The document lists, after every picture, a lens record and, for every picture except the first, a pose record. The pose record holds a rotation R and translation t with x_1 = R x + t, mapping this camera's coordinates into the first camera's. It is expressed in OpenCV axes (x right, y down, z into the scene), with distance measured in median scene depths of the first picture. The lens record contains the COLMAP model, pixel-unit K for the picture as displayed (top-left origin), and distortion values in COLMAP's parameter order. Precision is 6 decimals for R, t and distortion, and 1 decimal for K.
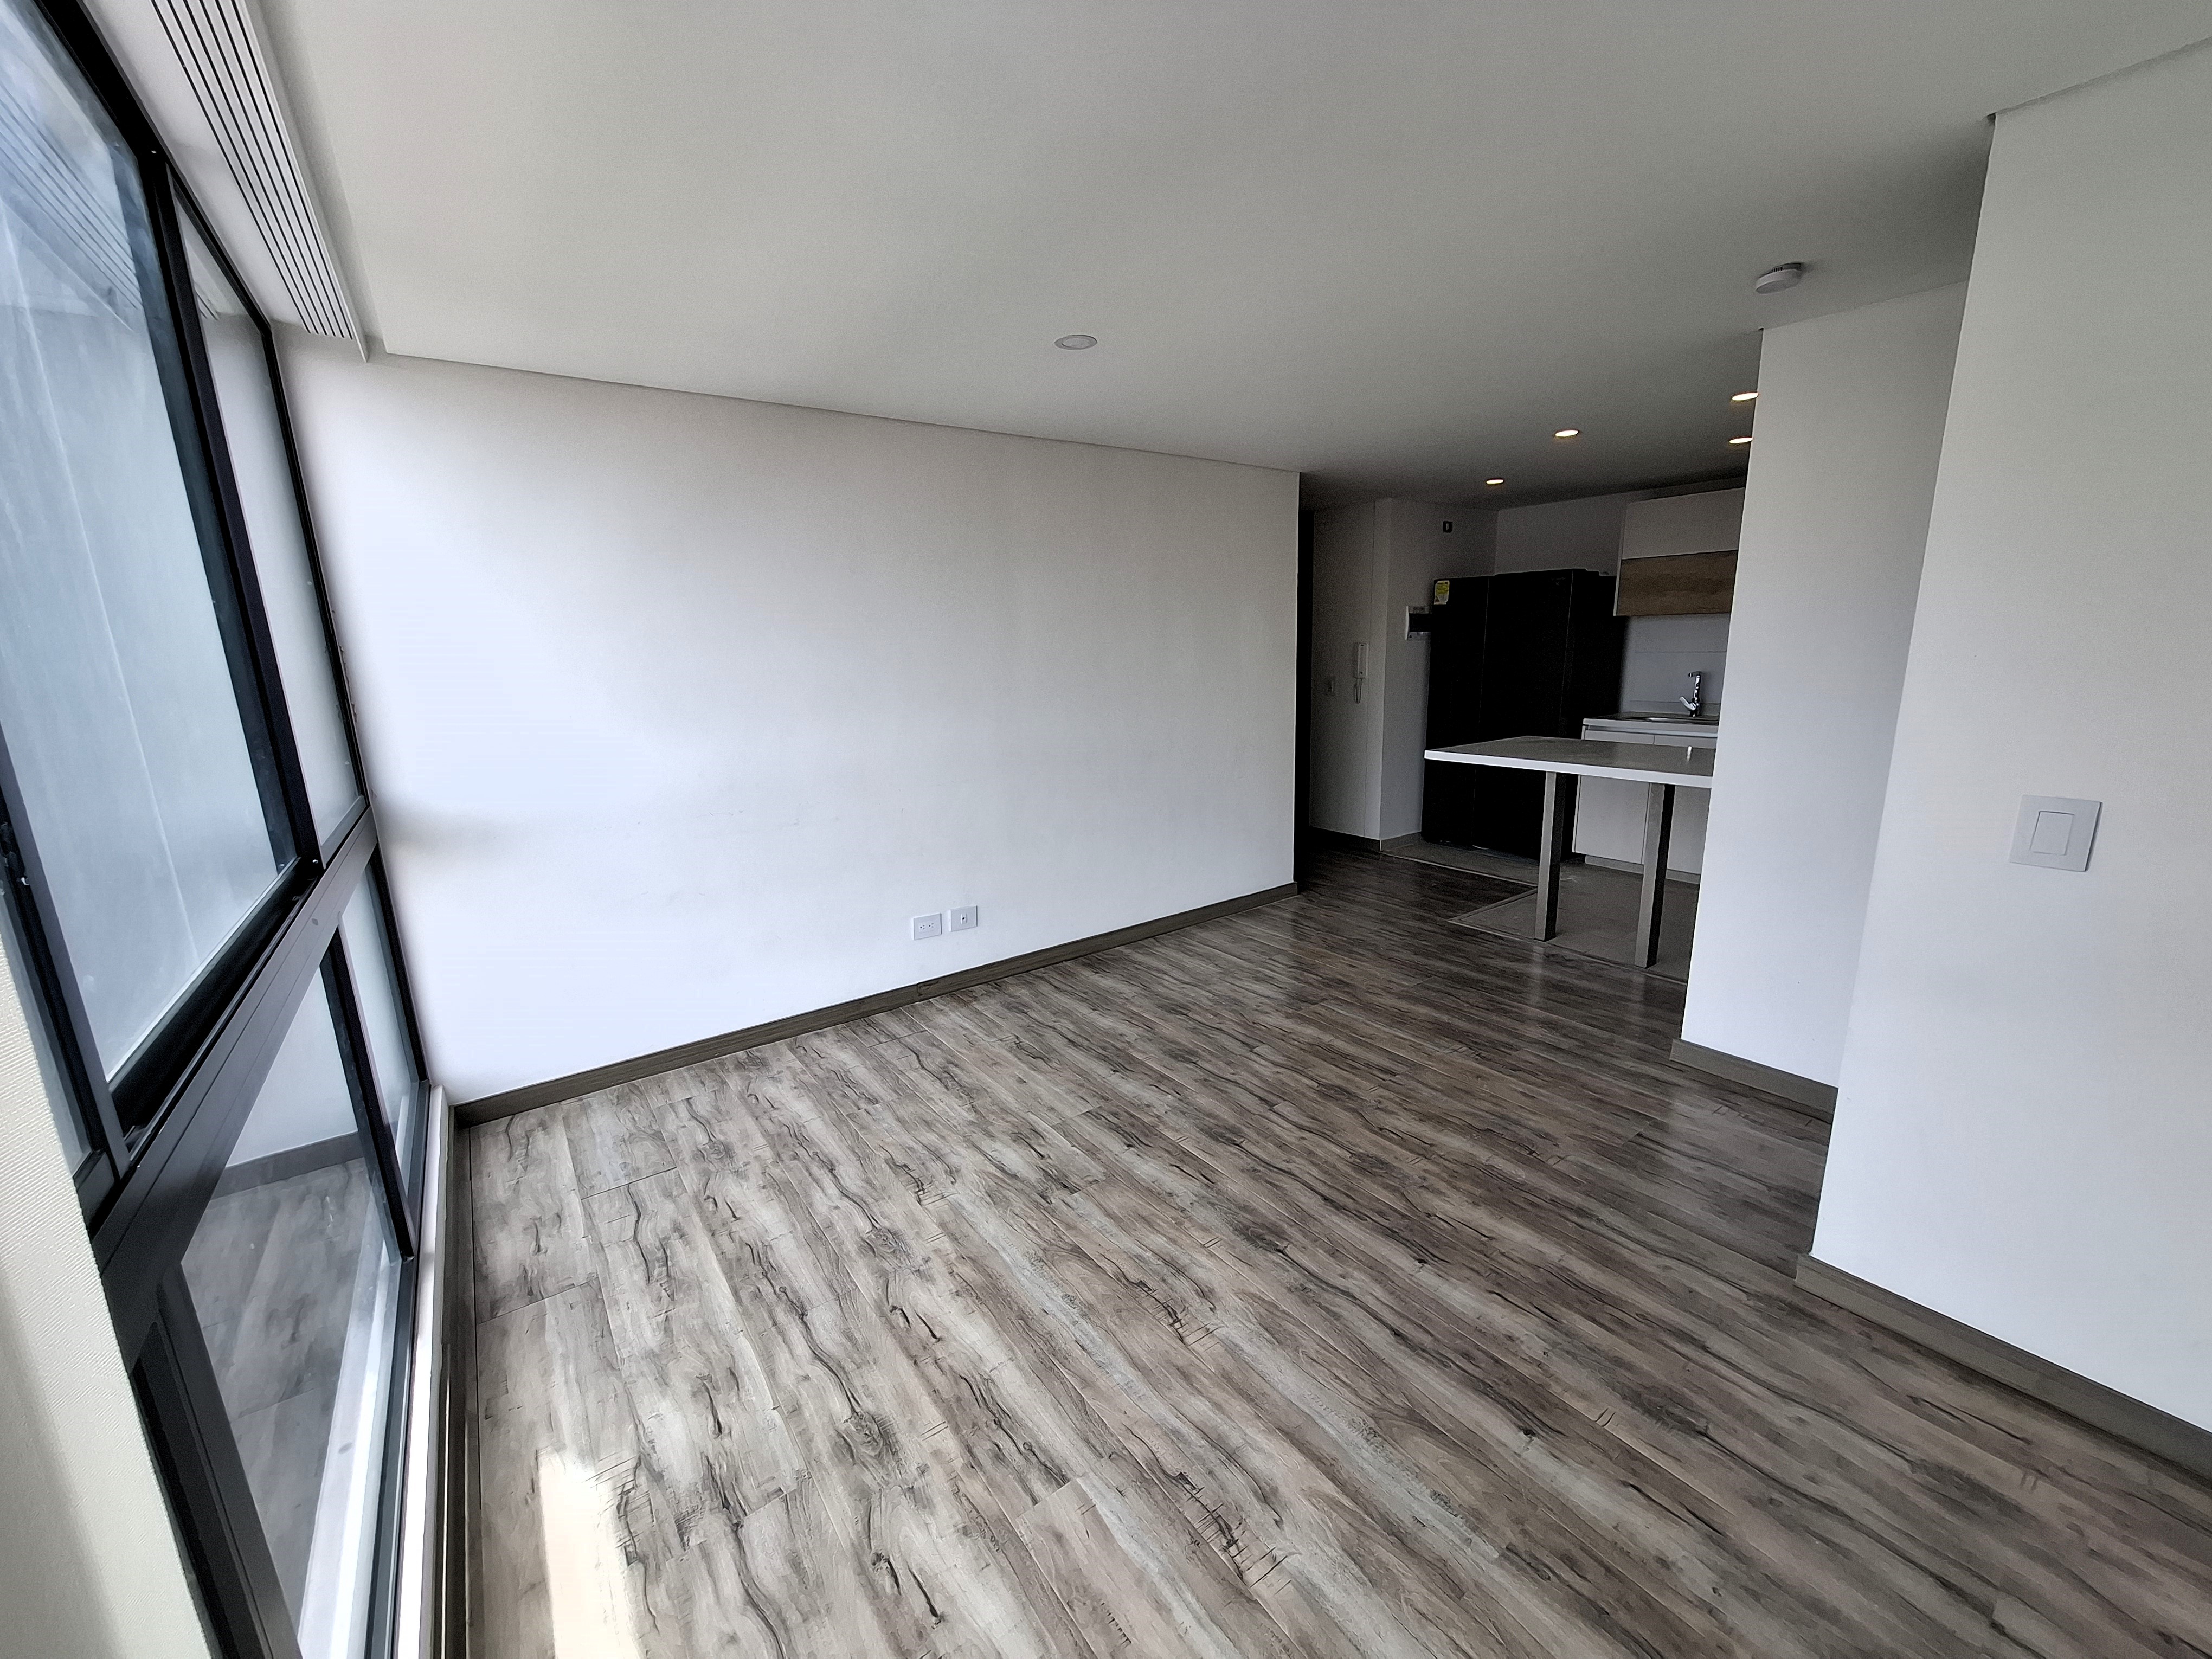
lens RADIAL K [[876.2, 0, 1122.5], [0, 876.2, 828.2], [0, 0, 1]] dist [-0.006935, 0.003826]
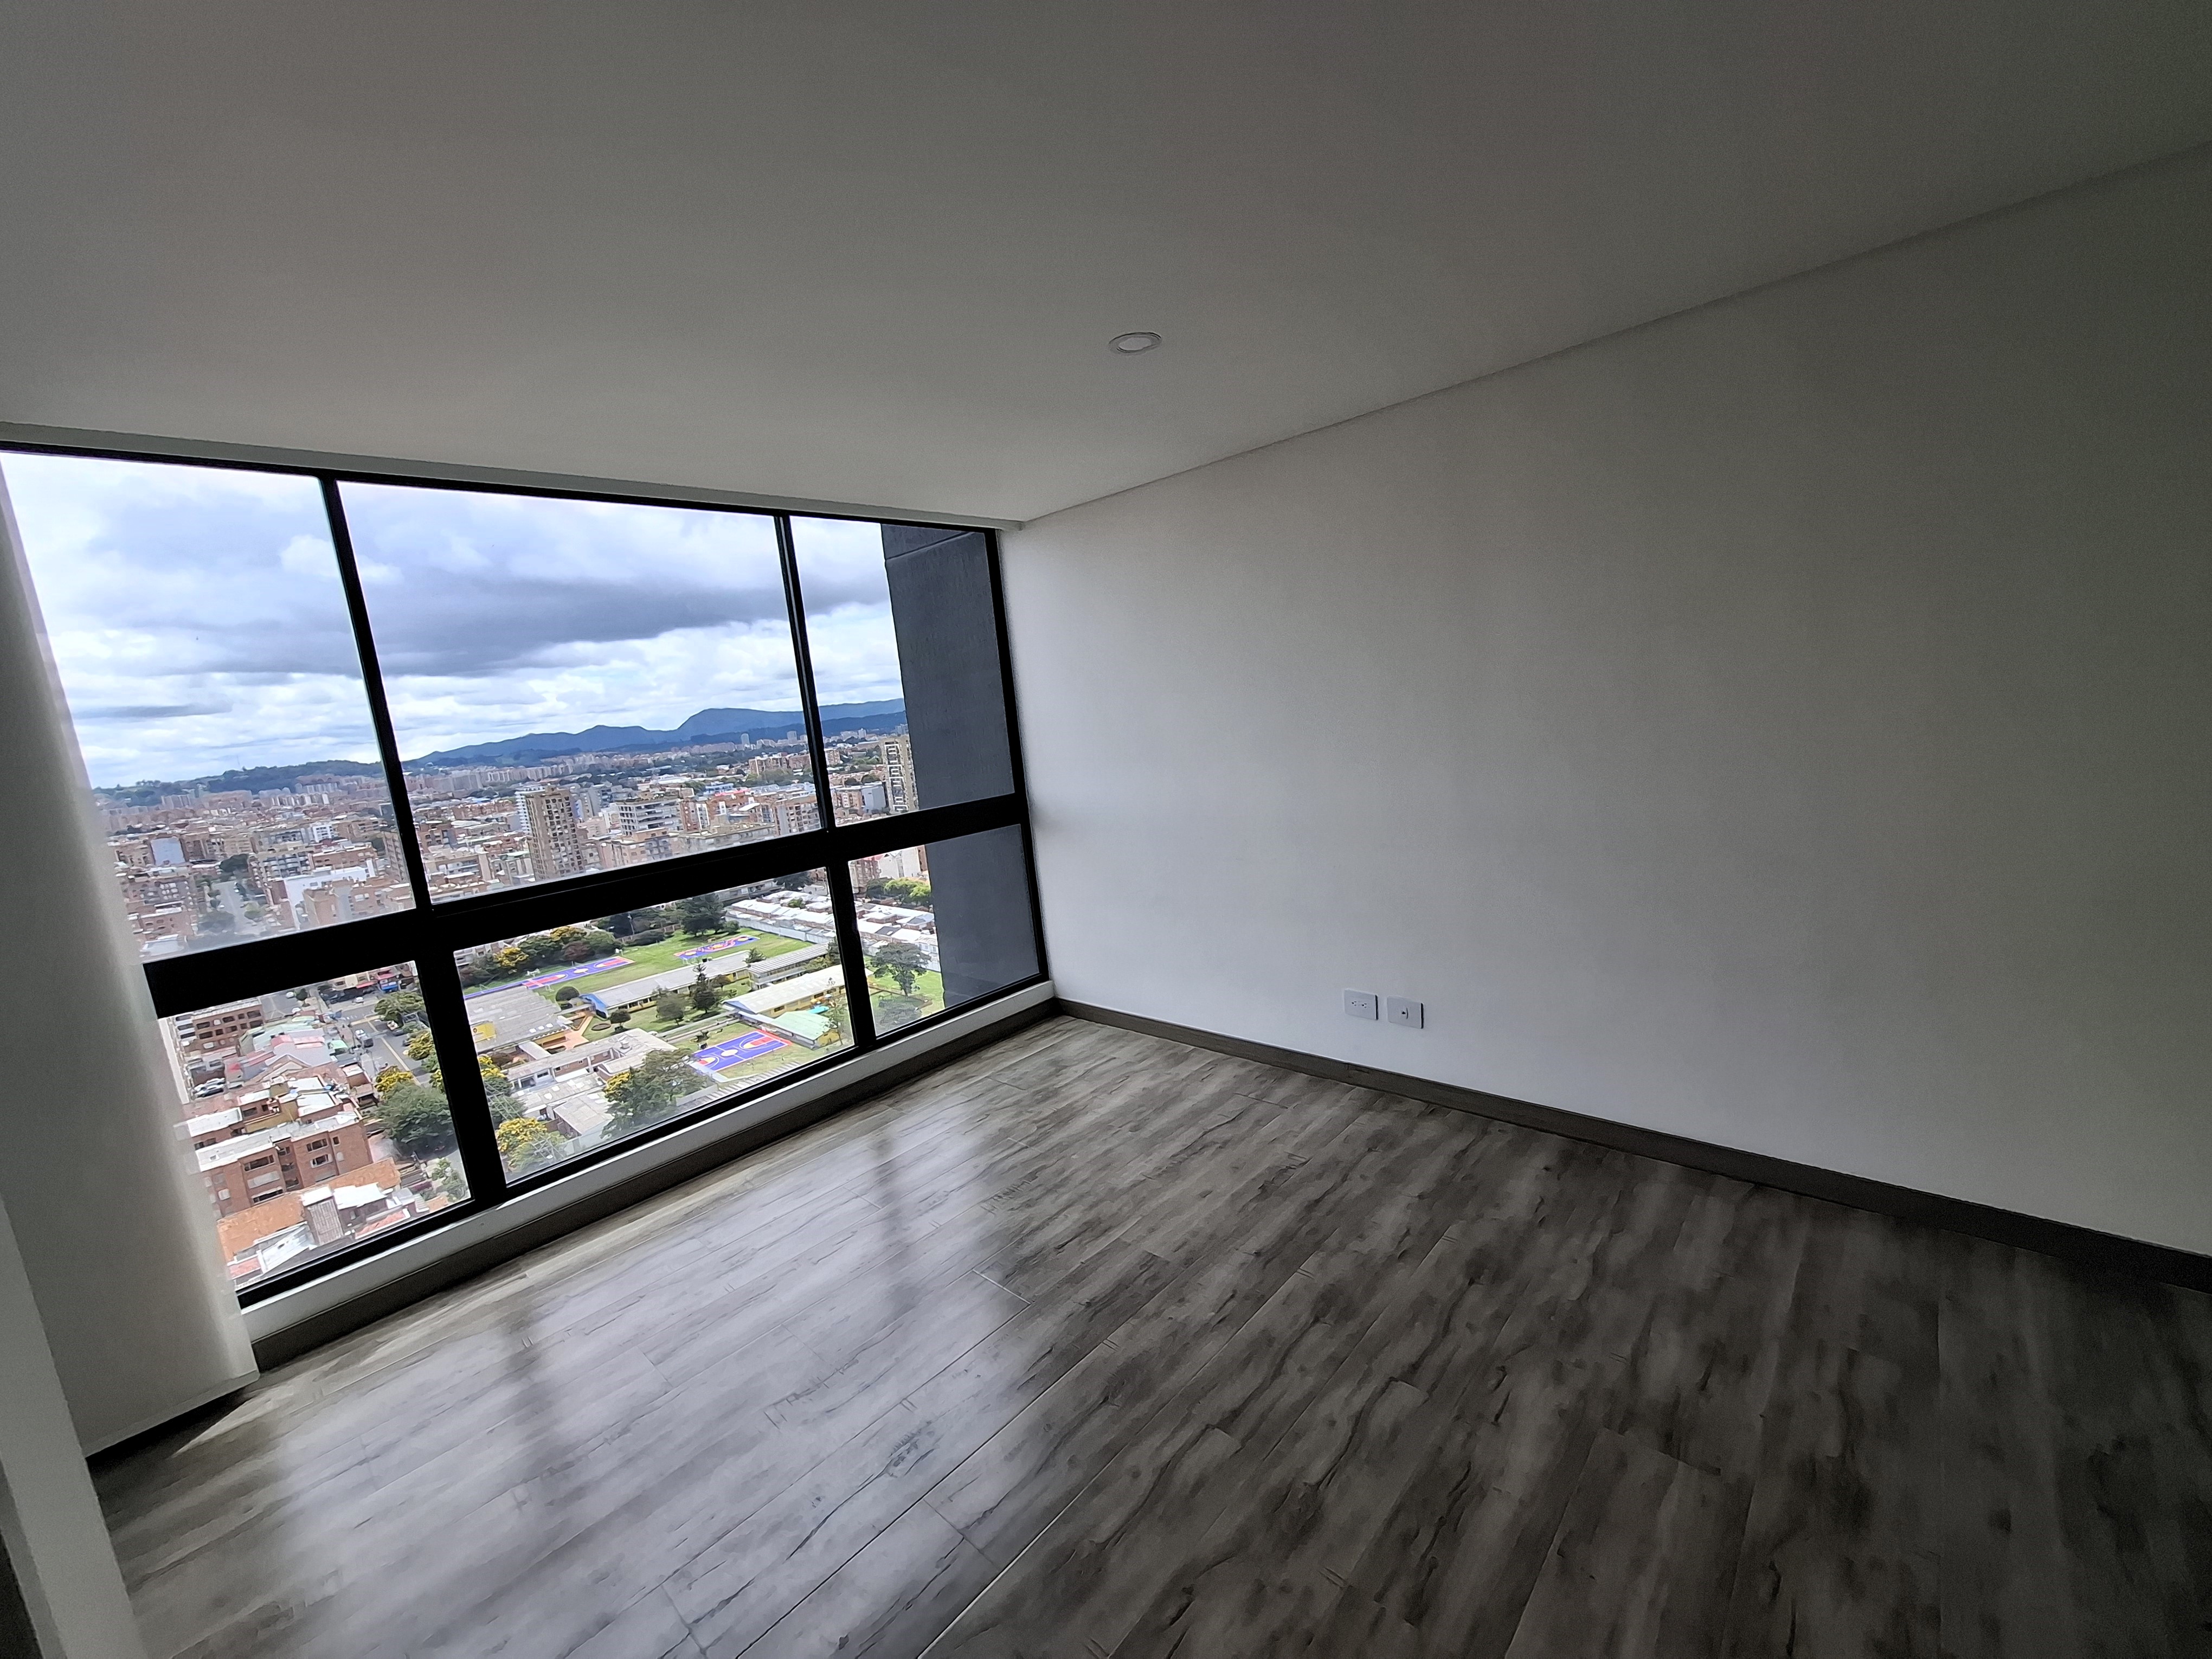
lens RADIAL K [[876.2, 0, 1122.5], [0, 876.2, 828.2], [0, 0, 1]] dist [-0.006935, 0.003826]
pose [[0.190017, 0.151736, -0.969984, 0.779611], [-0.111664, 0.984914, 0.132197, -0.211555], [0.975410, 0.083192, 0.204094, 0.832653]]
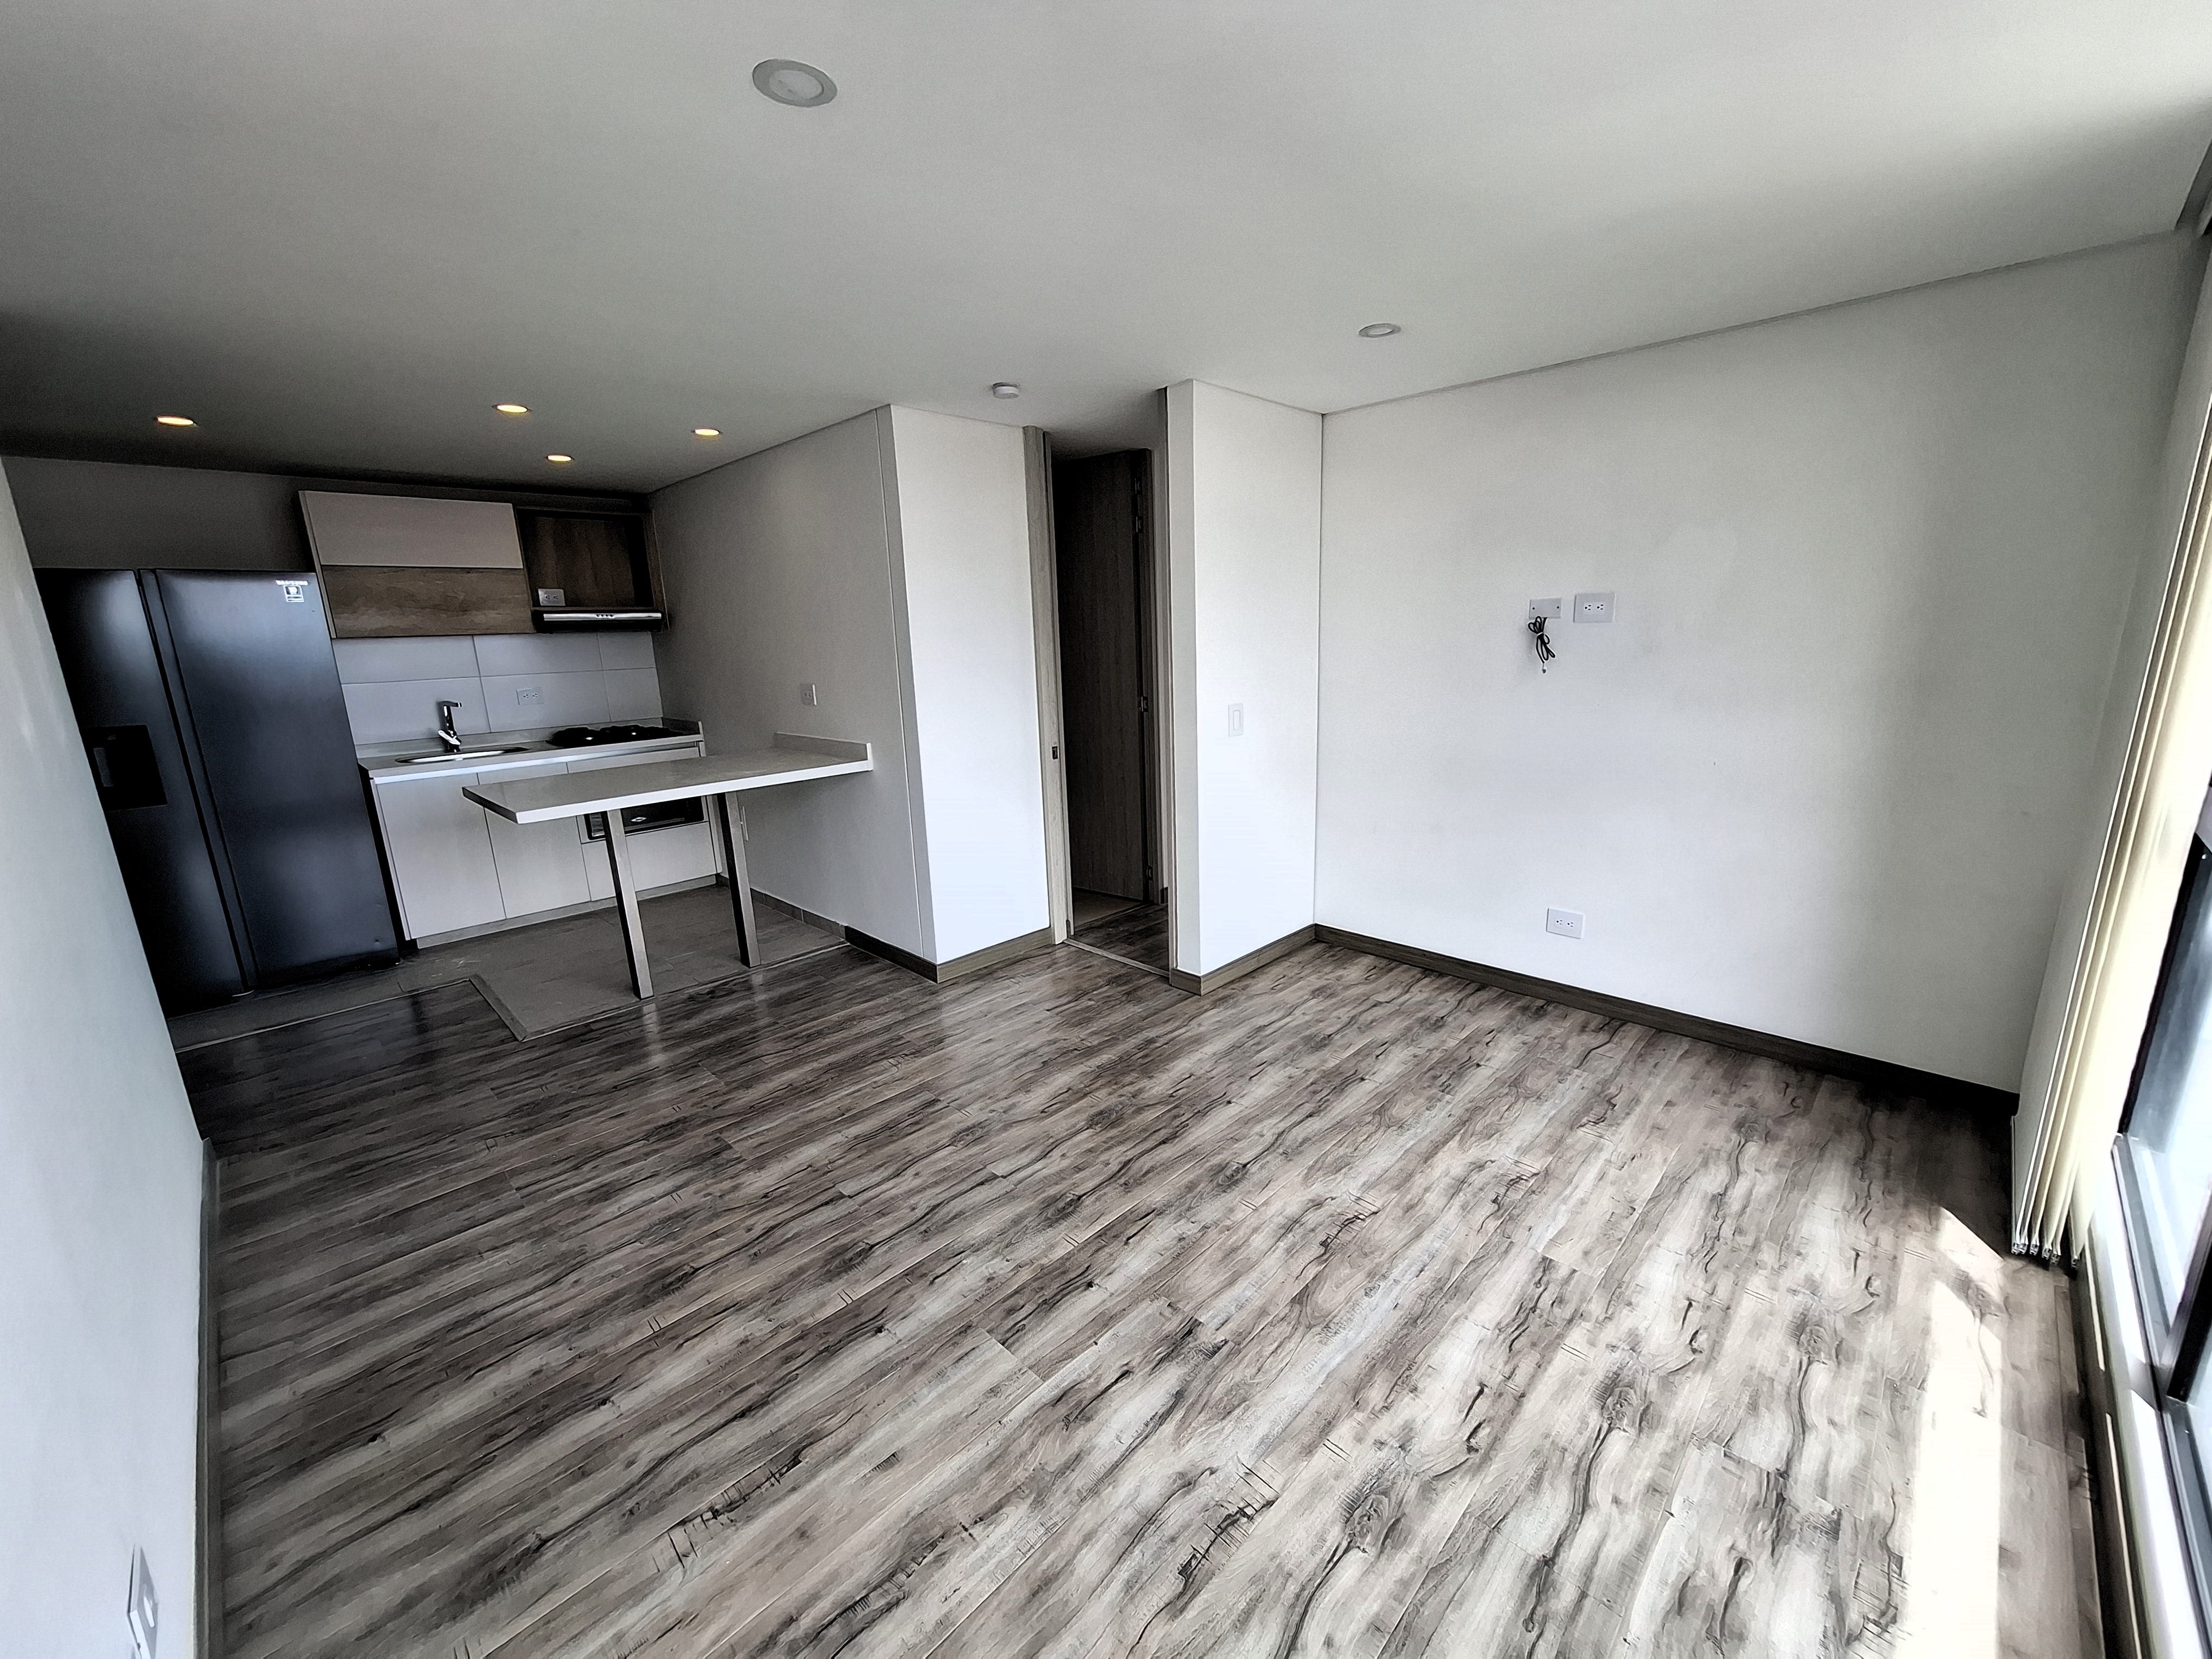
lens RADIAL K [[876.2, 0, 1122.5], [0, 876.2, 828.2], [0, 0, 1]] dist [-0.006935, 0.003826]
pose [[-0.154513, -0.191194, 0.969314, -0.680655], [0.240339, 0.944352, 0.224582, -0.188993], [-0.958312, 0.267665, -0.099963, 0.955707]]
